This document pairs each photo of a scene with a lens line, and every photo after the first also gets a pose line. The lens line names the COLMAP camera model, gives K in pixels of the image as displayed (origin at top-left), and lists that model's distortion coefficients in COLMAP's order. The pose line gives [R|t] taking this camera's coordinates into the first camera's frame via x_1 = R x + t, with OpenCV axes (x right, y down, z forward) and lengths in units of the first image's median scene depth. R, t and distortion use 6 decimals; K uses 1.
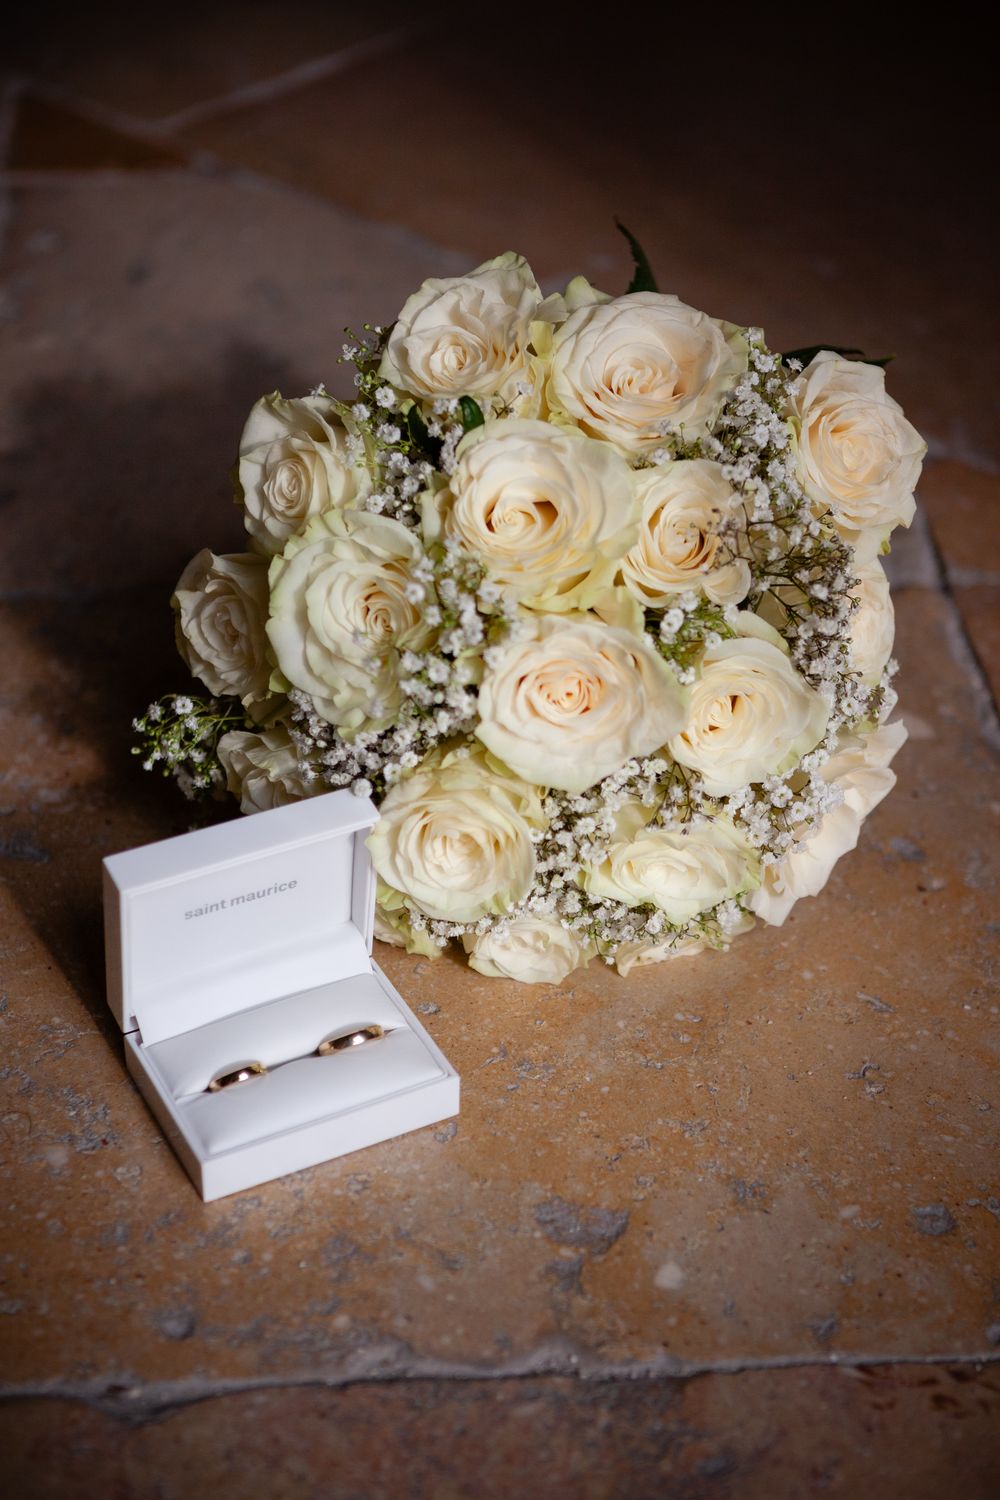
lens RADIAL K [[2549.9, 0, 493.5], [0, 2549.9, 749.7], [0, 0, 1]] dist [0.106545, 0.000000]
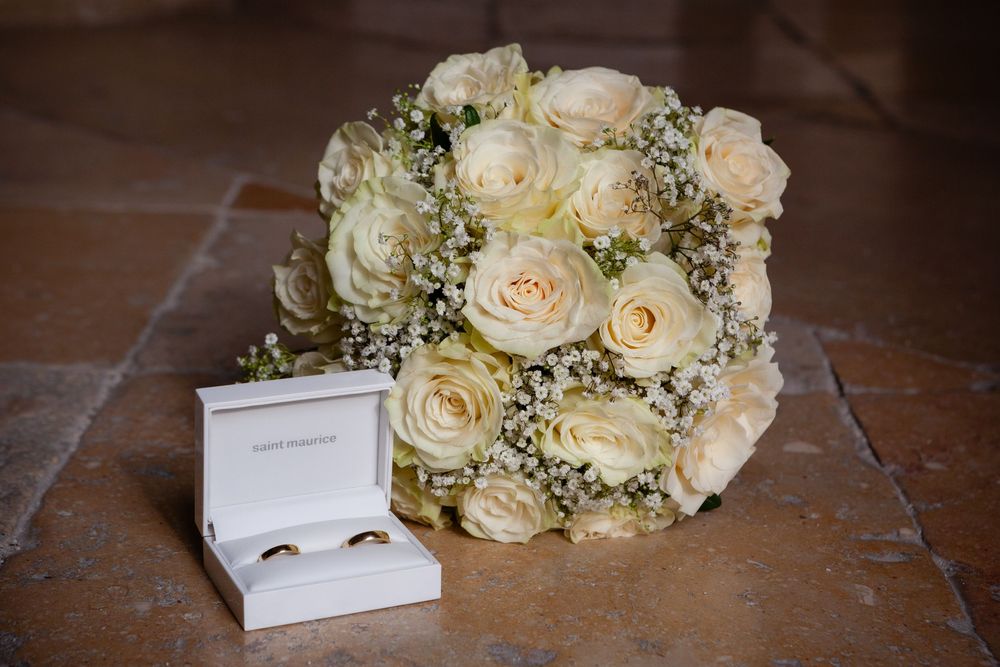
lens RADIAL K [[1839.2, 0, 505.0], [0, 1839.2, 334.9], [0, 0, 1]] dist [0.152533, 0.000000]
pose [[0.997321, 0.020649, -0.070169, 0.086409], [-0.041952, 0.947332, -0.317495, 0.319839], [0.059917, 0.319588, 0.945660, 0.030725]]
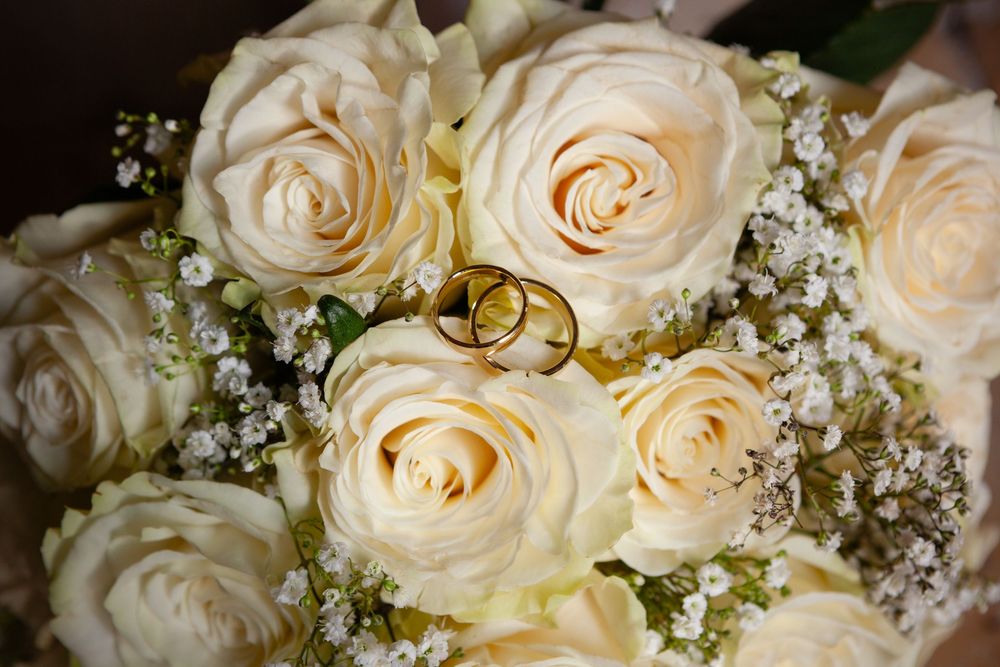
lens RADIAL K [[1974.2, 0, 498.1], [0, 1974.2, 332.4], [0, 0, 1]] dist [0.338454, 0.000000]
pose [[0.995295, -0.091604, 0.031566, 0.012876], [0.074269, 0.930522, 0.358627, -0.288105], [-0.062225, -0.354595, 0.932947, 0.546798]]
